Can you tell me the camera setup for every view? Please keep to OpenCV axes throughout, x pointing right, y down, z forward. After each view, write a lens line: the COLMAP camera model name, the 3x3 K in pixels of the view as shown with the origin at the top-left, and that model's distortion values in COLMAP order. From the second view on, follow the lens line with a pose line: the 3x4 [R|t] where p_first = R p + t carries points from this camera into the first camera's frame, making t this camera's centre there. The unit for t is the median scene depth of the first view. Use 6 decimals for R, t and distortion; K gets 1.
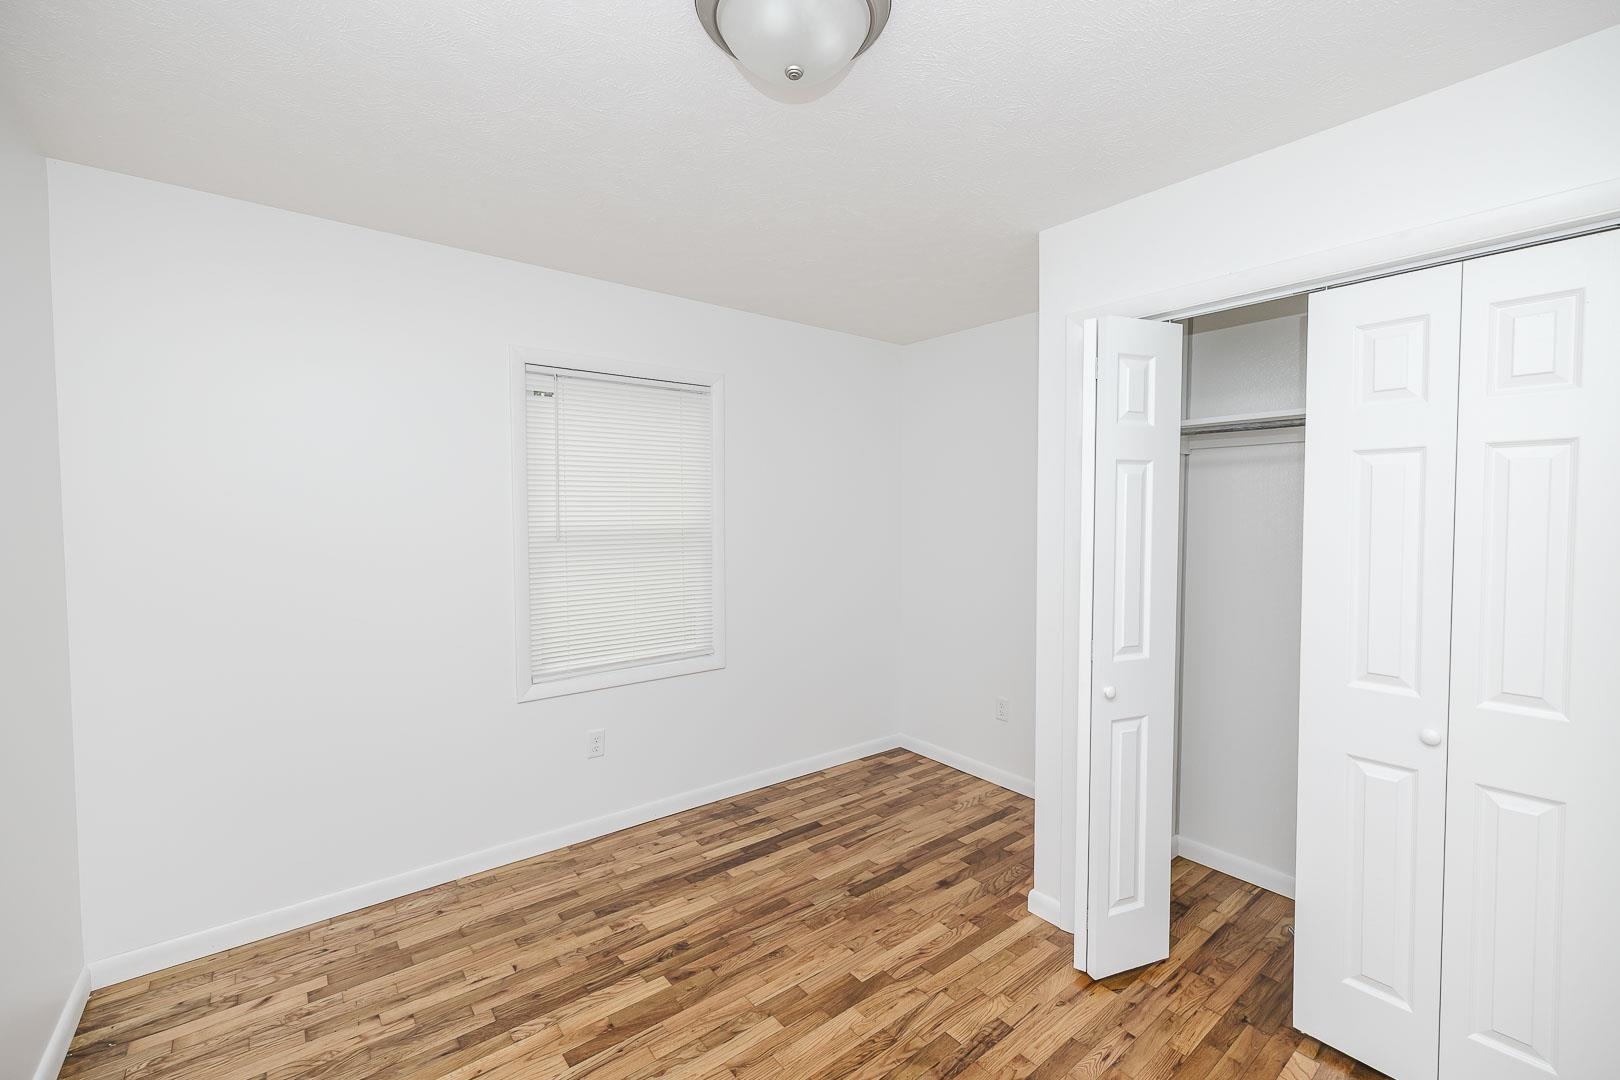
lens RADIAL K [[678.9, 0, 805.8], [0, 678.9, 534.2], [0, 0, 1]] dist [0.001244, -0.000659]
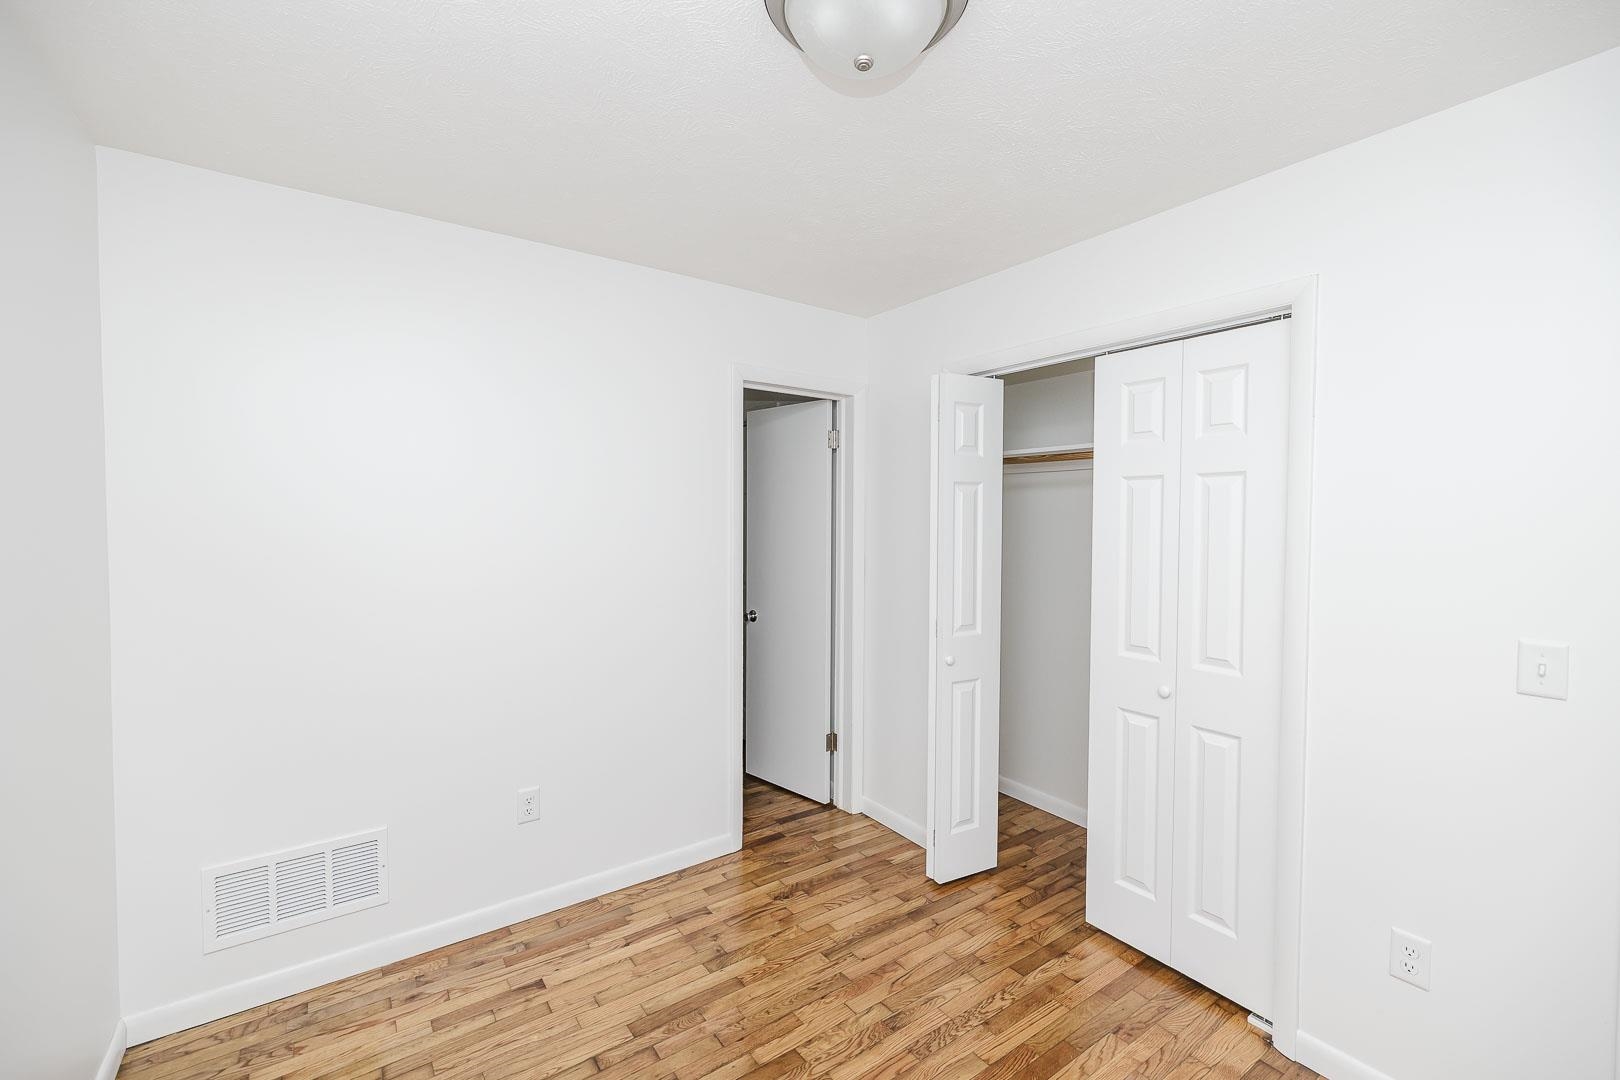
lens RADIAL K [[678.9, 0, 813.2], [0, 678.9, 533.2], [0, 0, 1]] dist [0.001244, -0.000659]
pose [[0.998895, 0.010741, -0.045746, 0.248791], [-0.011339, 0.999853, -0.012846, 0.009822], [0.045601, 0.013351, 0.998871, -0.322837]]
